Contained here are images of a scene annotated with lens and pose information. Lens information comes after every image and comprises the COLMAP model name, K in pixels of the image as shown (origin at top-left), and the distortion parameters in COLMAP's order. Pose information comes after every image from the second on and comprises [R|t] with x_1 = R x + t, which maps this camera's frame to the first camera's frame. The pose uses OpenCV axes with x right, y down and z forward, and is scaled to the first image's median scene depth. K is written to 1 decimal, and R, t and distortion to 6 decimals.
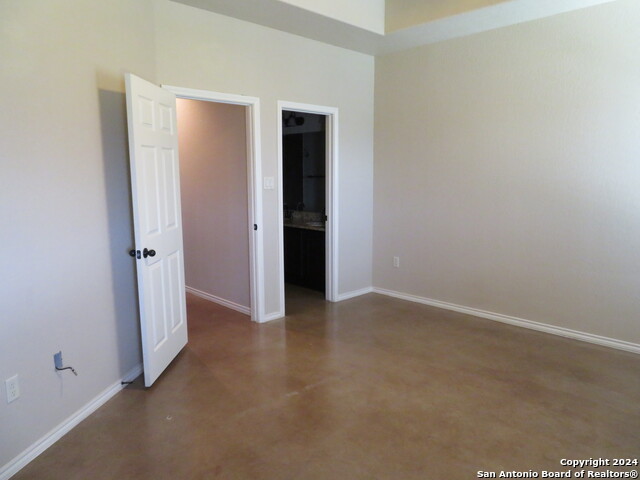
lens RADIAL K [[458.6, 0, 320.0], [0, 458.6, 240.0], [0, 0, 1]] dist [0.003217, -0.000014]
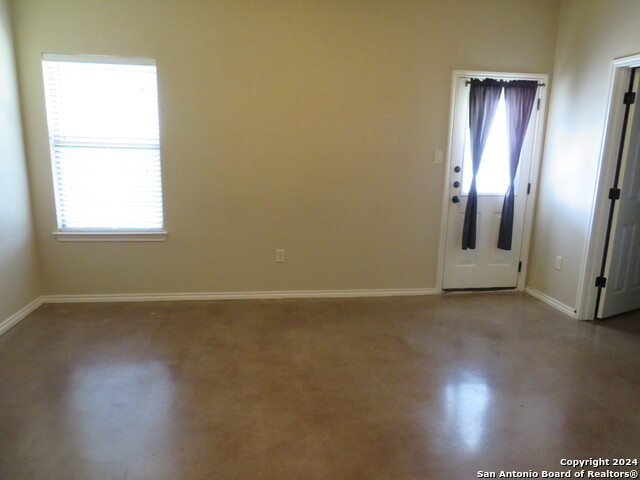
lens RADIAL K [[458.6, 0, 320.0], [0, 458.6, 240.0], [0, 0, 1]] dist [0.003217, -0.000014]
pose [[-0.802226, -0.129712, 0.582760, -0.350419], [0.072241, 0.947850, 0.310421, -0.217958], [-0.592634, 0.291127, -0.751019, 1.555063]]
